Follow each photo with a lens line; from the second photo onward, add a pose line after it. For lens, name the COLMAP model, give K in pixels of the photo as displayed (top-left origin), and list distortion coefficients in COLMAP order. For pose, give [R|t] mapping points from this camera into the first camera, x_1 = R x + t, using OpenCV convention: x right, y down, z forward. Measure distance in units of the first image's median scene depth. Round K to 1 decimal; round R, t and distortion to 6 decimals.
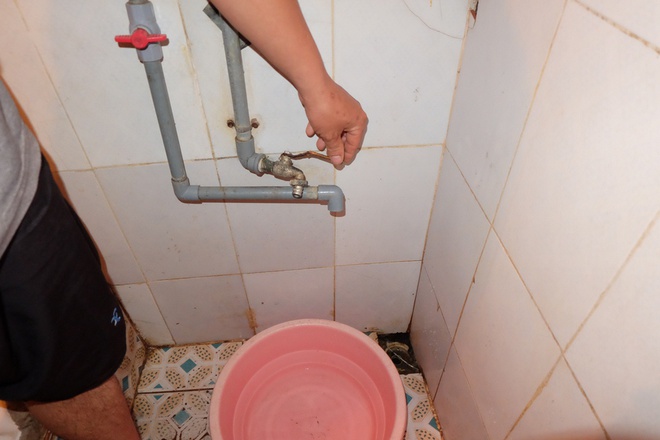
lens RADIAL K [[447.4, 0, 329.6], [0, 447.4, 223.2], [0, 0, 1]] dist [-0.008345, -0.000204]
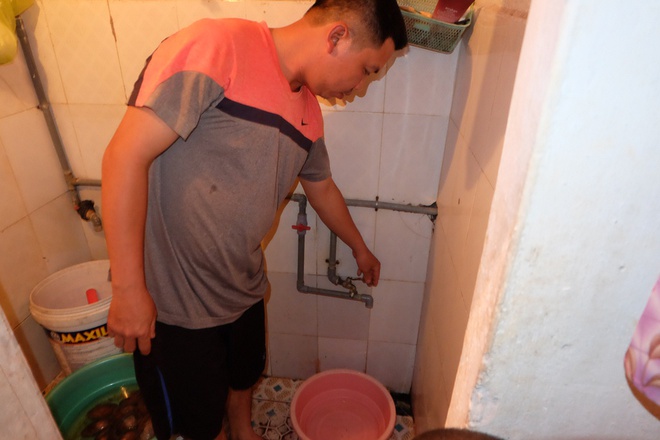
lens RADIAL K [[447.4, 0, 329.8], [0, 447.4, 223.1], [0, 0, 1]] dist [-0.008345, -0.000204]
pose [[0.978976, 0.115139, -0.168371, 0.118293], [-0.153800, 0.958877, -0.238539, 0.103163], [0.133982, 0.259419, 0.956426, -0.946750]]
